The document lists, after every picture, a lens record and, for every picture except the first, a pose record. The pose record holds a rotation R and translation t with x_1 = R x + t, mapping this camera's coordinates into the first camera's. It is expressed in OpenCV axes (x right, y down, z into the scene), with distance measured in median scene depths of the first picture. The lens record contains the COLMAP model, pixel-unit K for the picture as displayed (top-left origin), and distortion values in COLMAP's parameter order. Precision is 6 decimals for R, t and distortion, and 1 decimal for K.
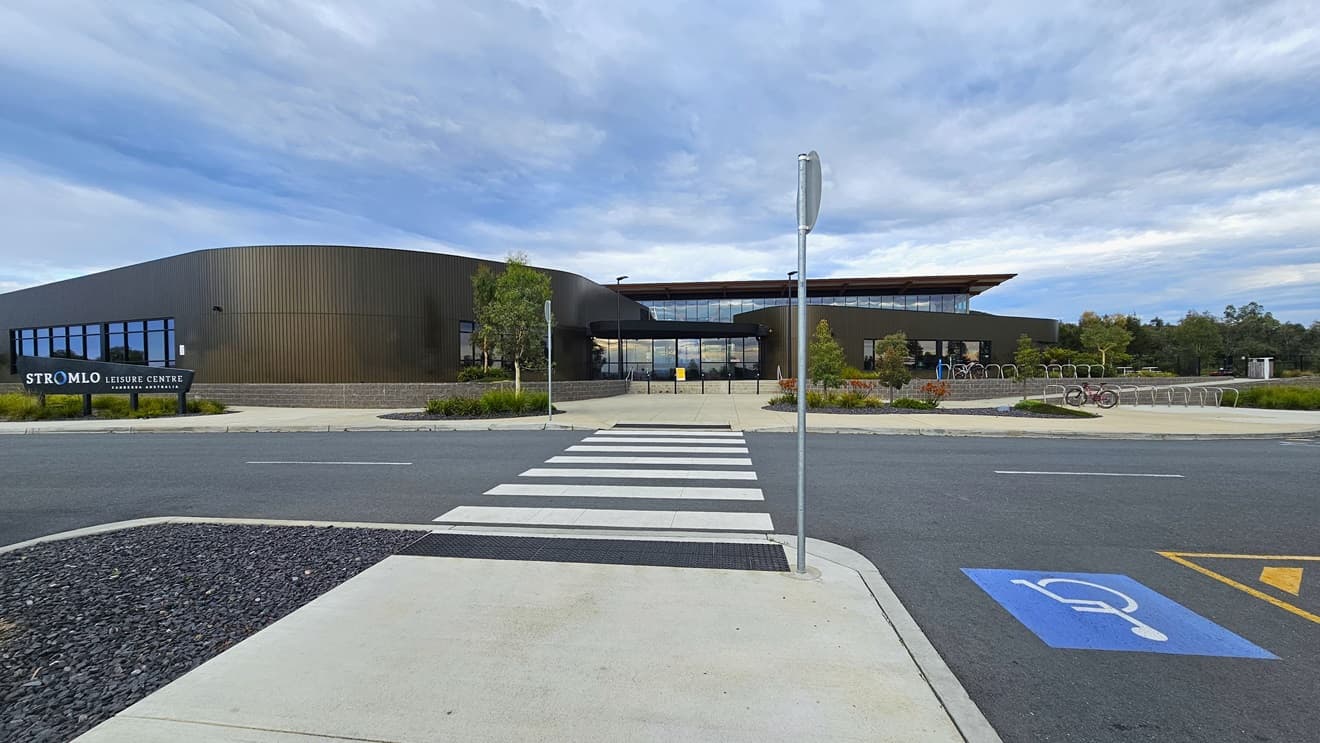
lens RADIAL K [[540.2, 0, 662.1], [0, 540.2, 386.7], [0, 0, 1]] dist [-0.000117, -0.000265]
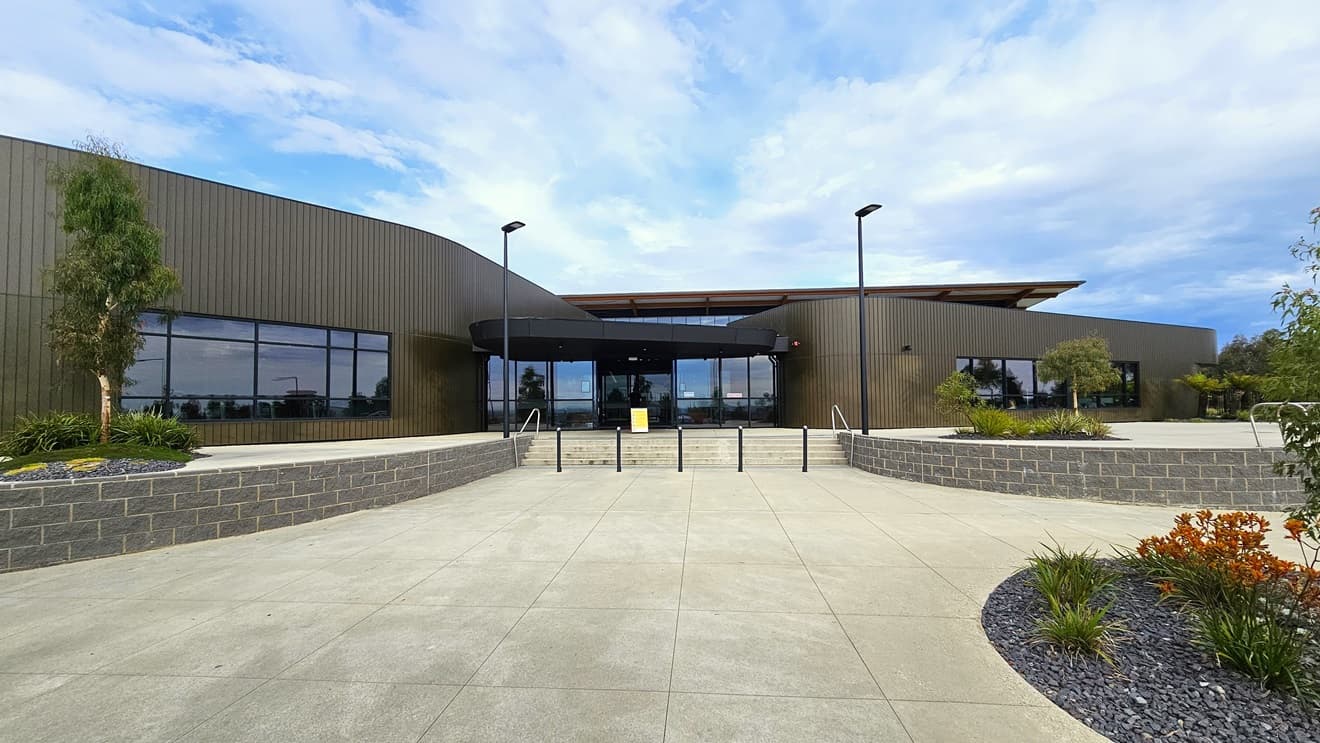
lens RADIAL K [[540.2, 0, 662.1], [0, 540.2, 386.7], [0, 0, 1]] dist [-0.000117, -0.000265]
pose [[0.998898, -0.004295, 0.046736, 0.028397], [0.007294, 0.997911, -0.064198, -0.019613], [-0.046363, 0.064468, 0.996842, 0.404960]]
